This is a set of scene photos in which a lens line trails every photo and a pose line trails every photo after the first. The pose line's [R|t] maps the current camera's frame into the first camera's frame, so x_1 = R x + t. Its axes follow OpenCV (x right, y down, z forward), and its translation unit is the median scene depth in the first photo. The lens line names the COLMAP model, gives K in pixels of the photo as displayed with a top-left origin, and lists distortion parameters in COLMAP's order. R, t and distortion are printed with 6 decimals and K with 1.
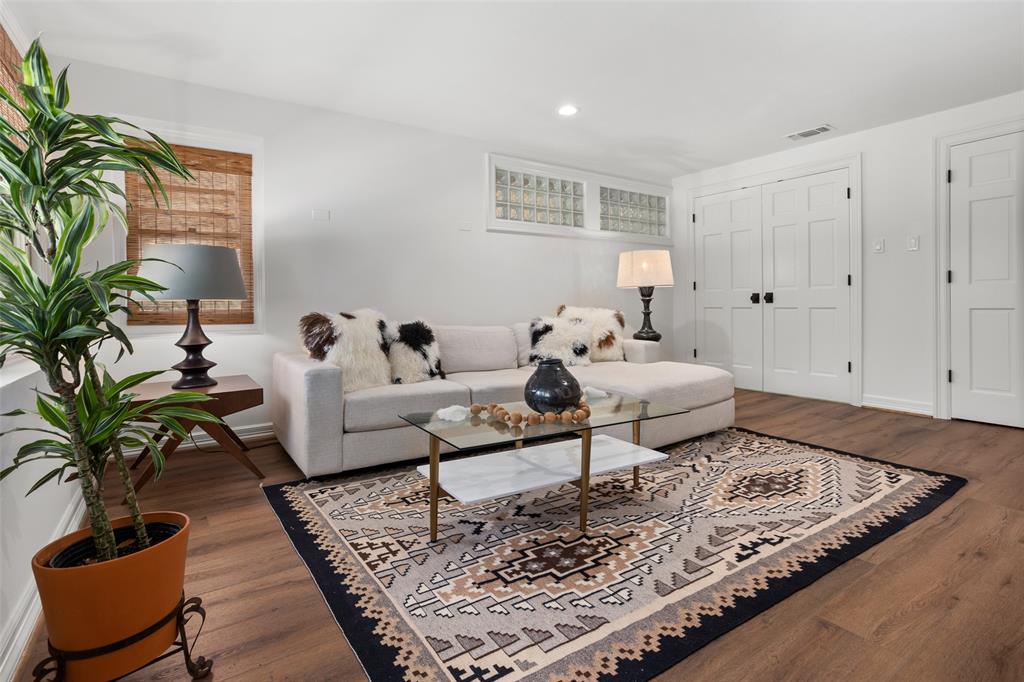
lens RADIAL K [[500.9, 0, 497.2], [0, 500.9, 323.9], [0, 0, 1]] dist [-0.038170, 0.028907]
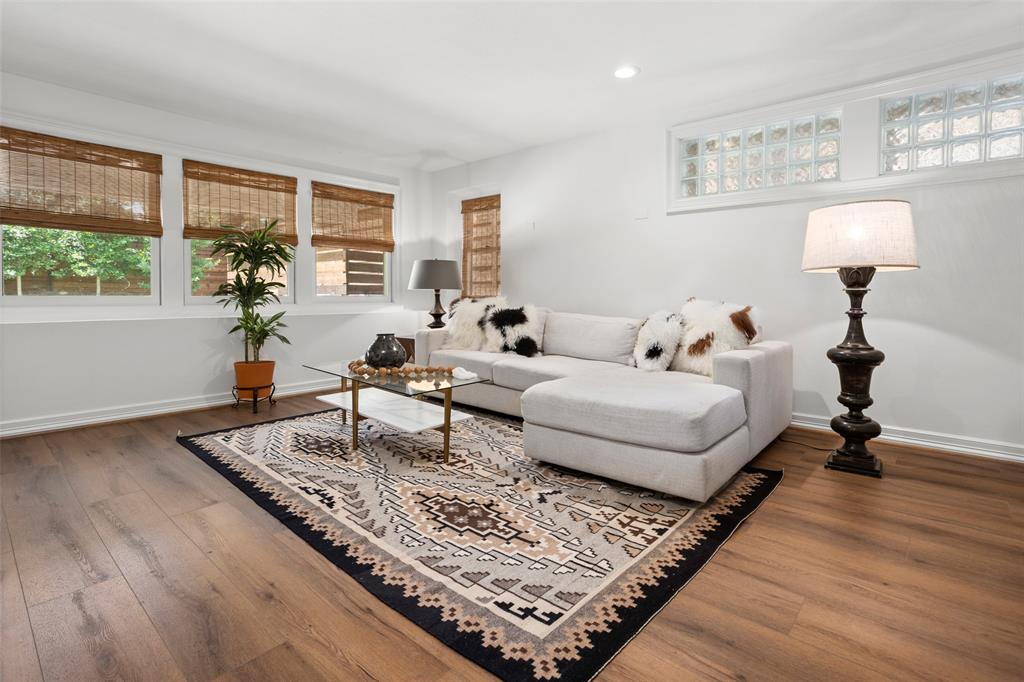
lens RADIAL K [[500.9, 0, 497.2], [0, 500.9, 323.9], [0, 0, 1]] dist [-0.038170, 0.028907]
pose [[0.243024, 0.064361, -0.967883, 1.313022], [-0.055294, 0.997093, 0.052420, -0.032760], [0.968443, 0.040779, 0.245877, 0.826553]]
